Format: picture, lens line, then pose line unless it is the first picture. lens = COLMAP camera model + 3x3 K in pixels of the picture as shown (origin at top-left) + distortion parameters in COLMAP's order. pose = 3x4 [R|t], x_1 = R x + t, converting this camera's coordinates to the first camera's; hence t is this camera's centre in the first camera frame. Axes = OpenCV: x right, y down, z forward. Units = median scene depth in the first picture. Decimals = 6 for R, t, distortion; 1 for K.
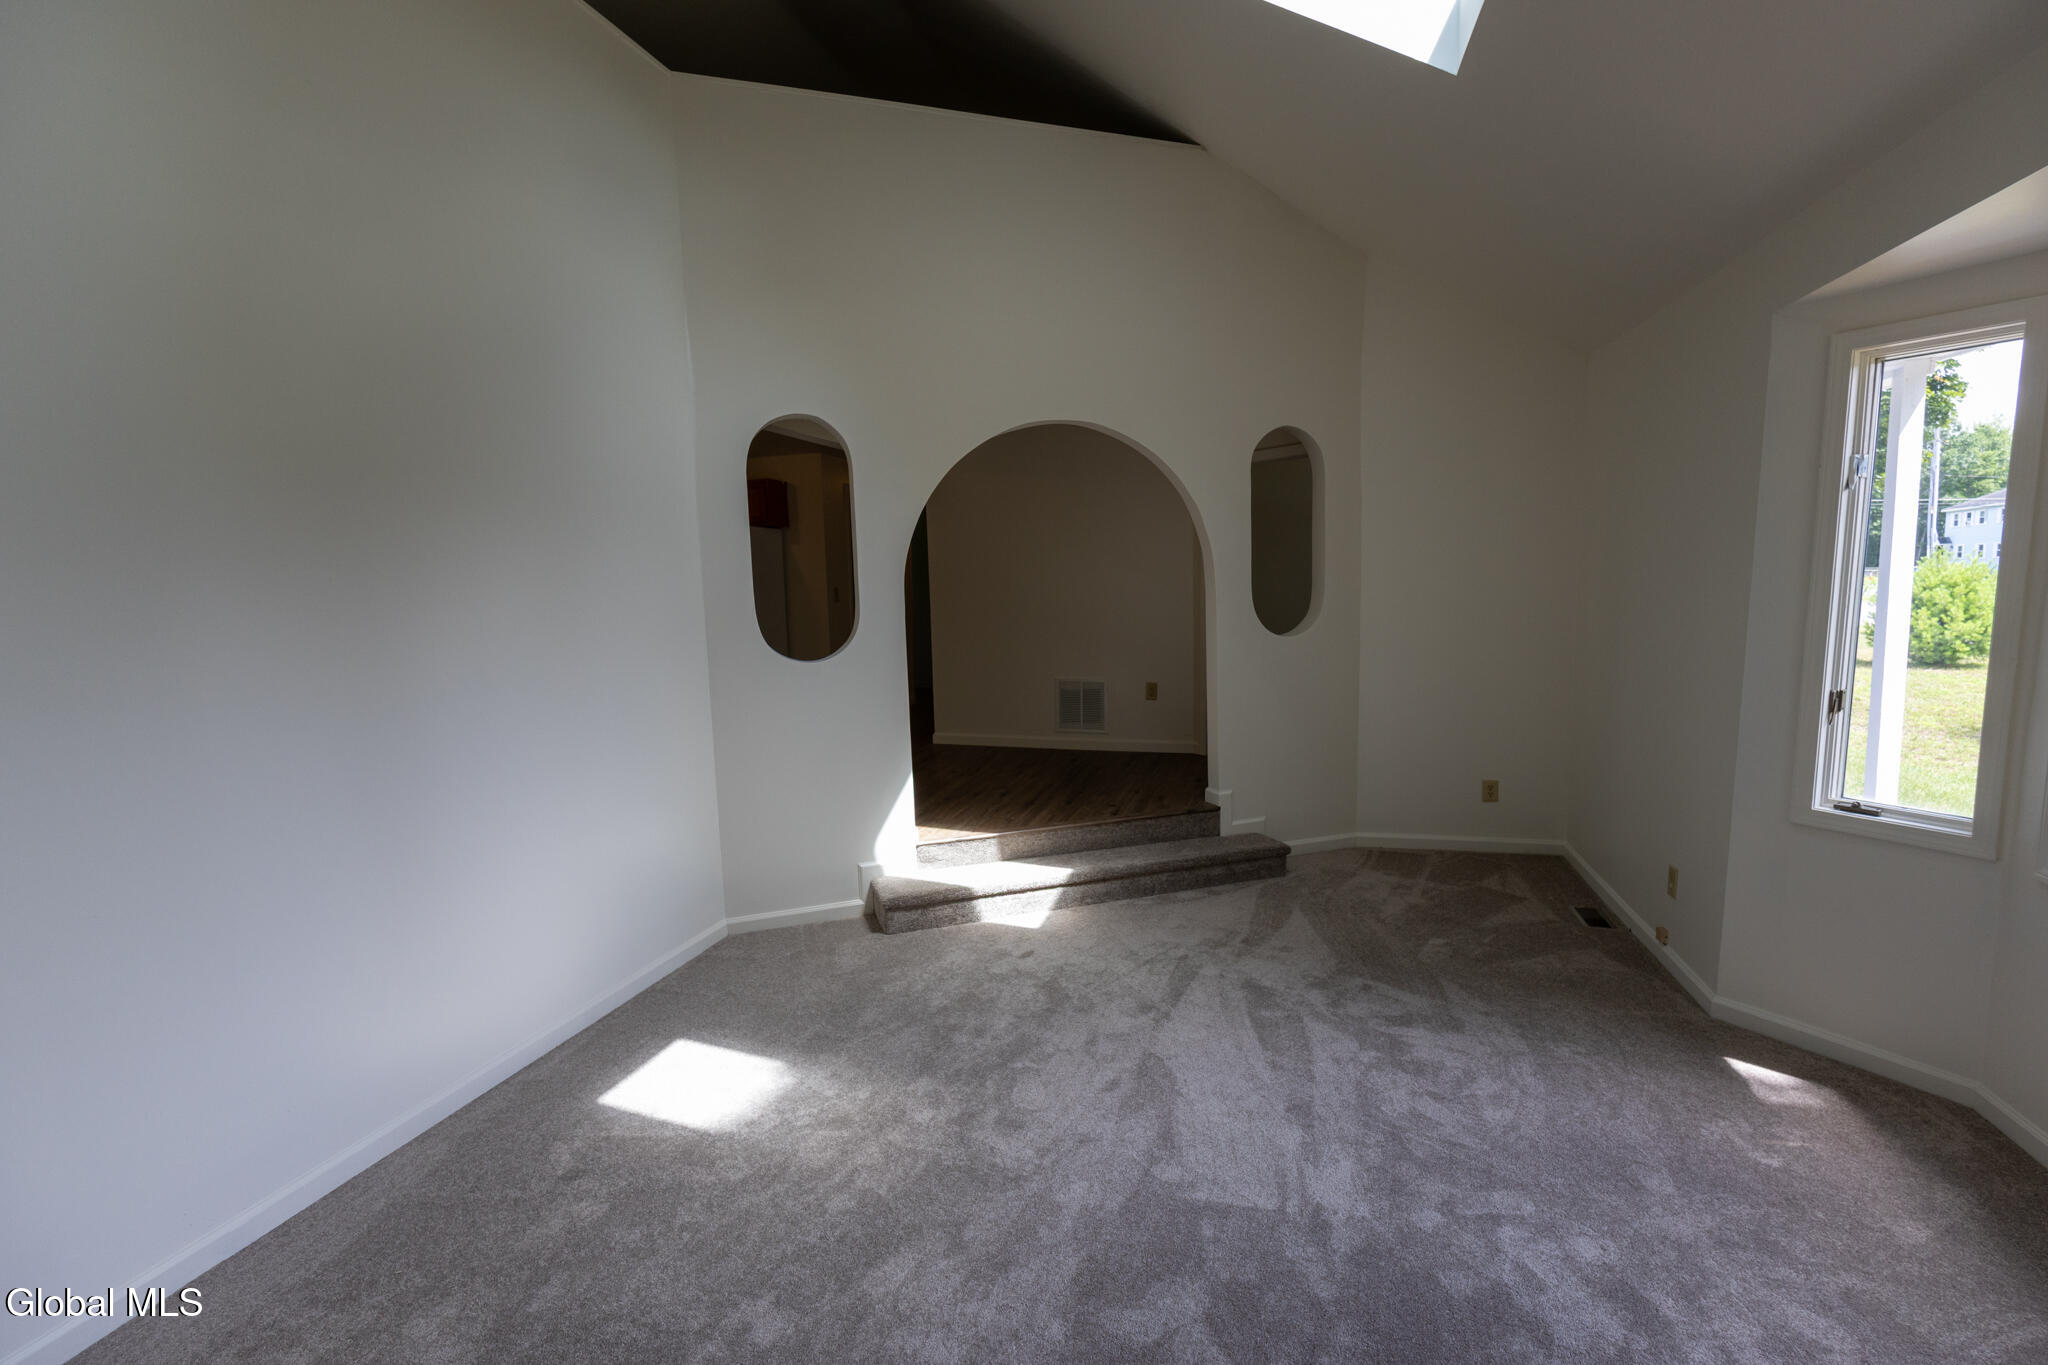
lens RADIAL K [[934.6, 0, 1026.0], [0, 934.6, 685.1], [0, 0, 1]] dist [-0.001086, 0.002897]
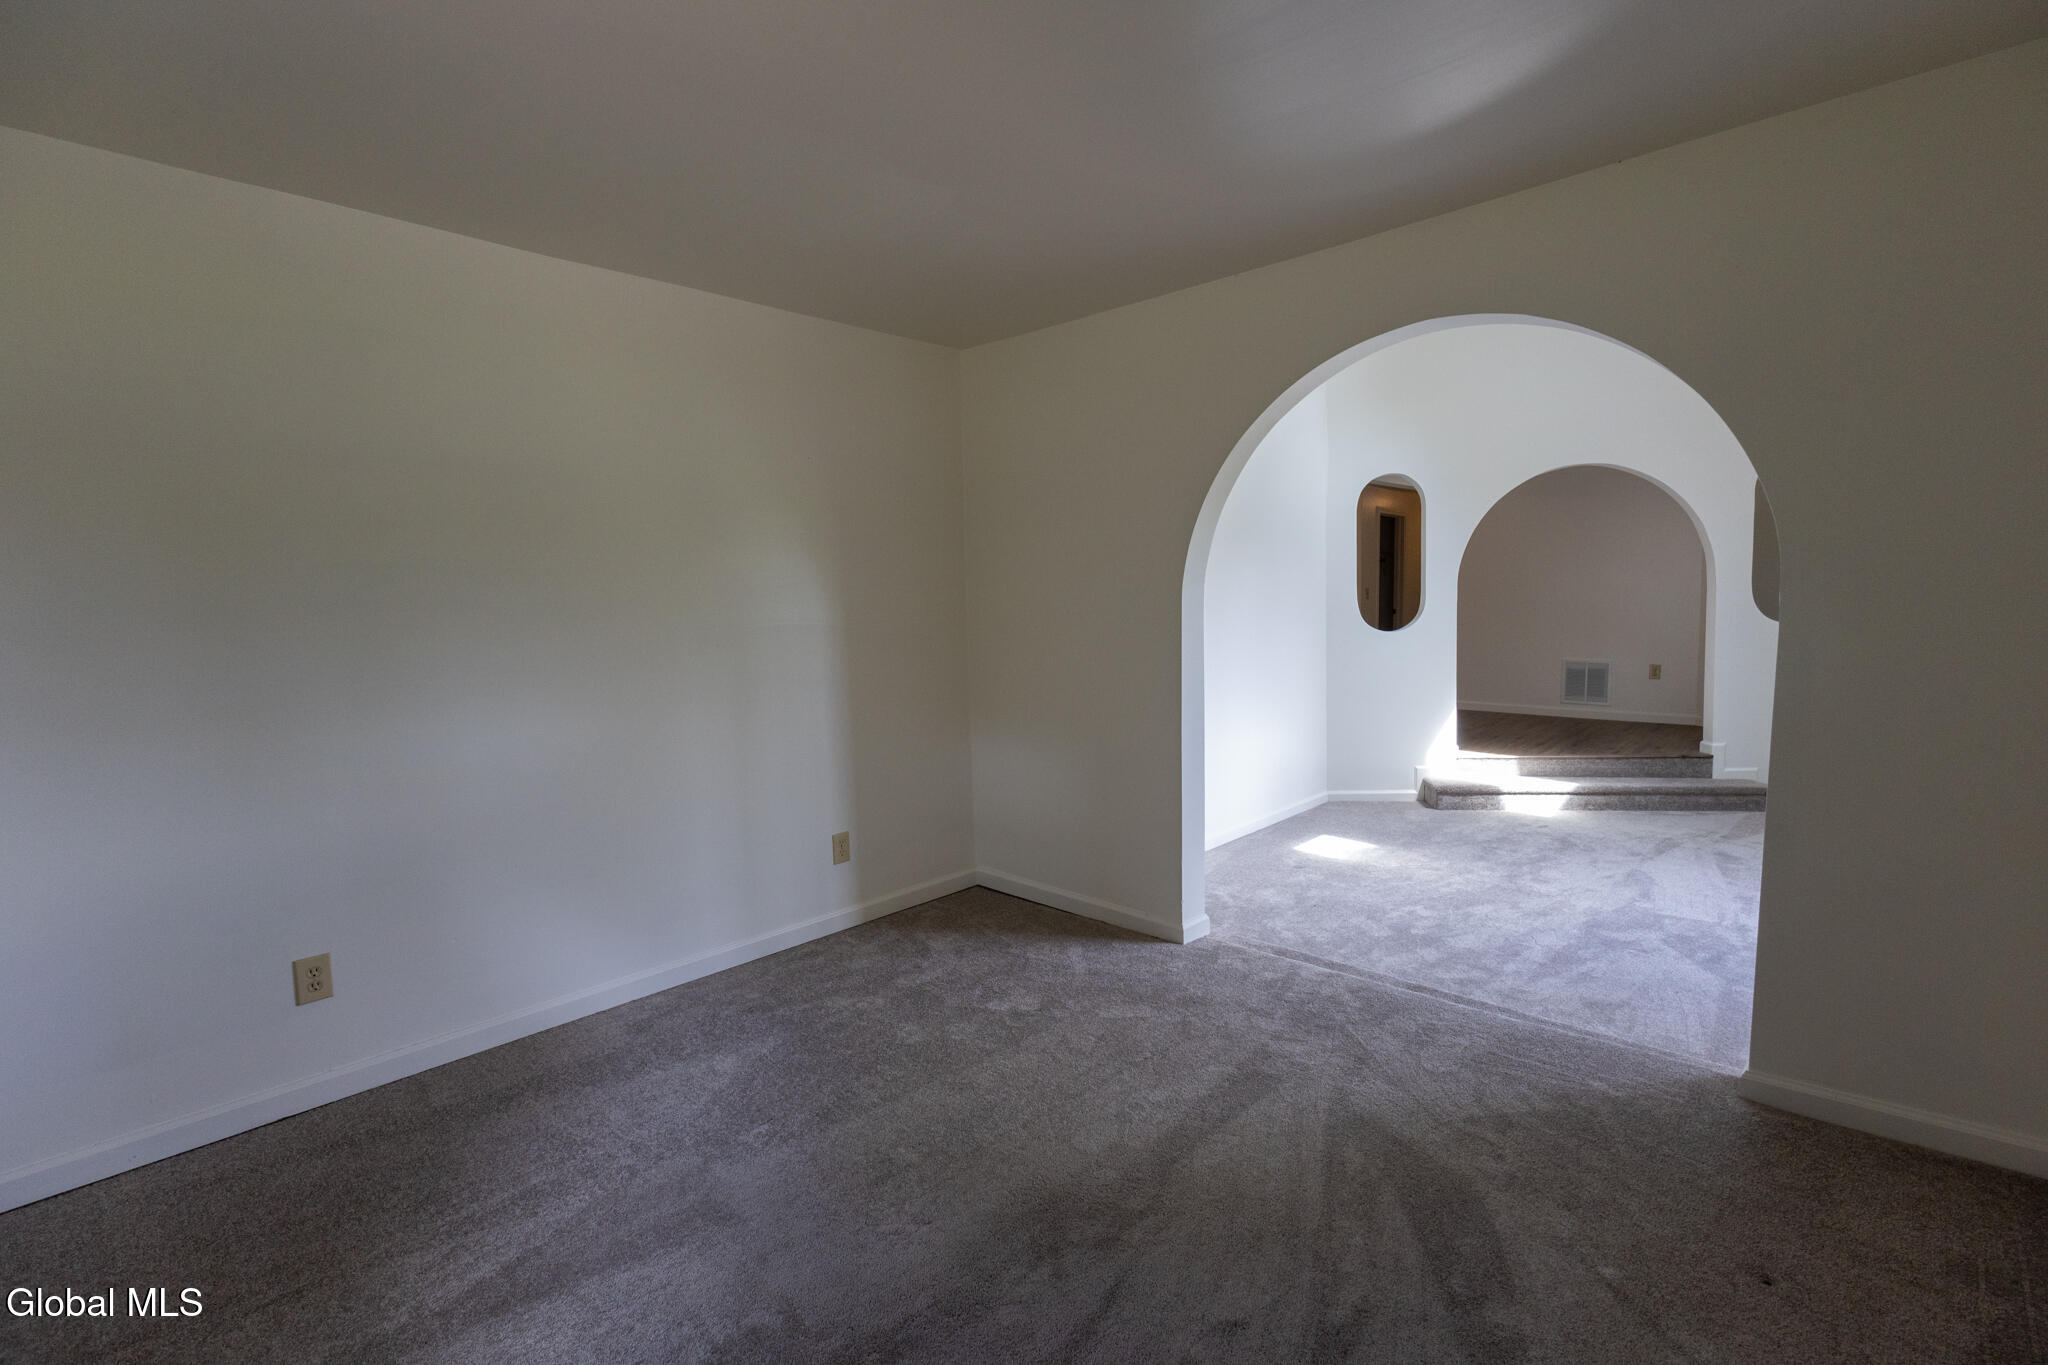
lens RADIAL K [[934.6, 0, 992.8], [0, 934.6, 693.4], [0, 0, 1]] dist [-0.001086, 0.002897]
pose [[0.880509, 0.044606, -0.471925, -0.073665], [-0.044719, 0.998939, 0.010984, 0.088451], [0.471915, 0.011433, 0.881570, -0.714222]]
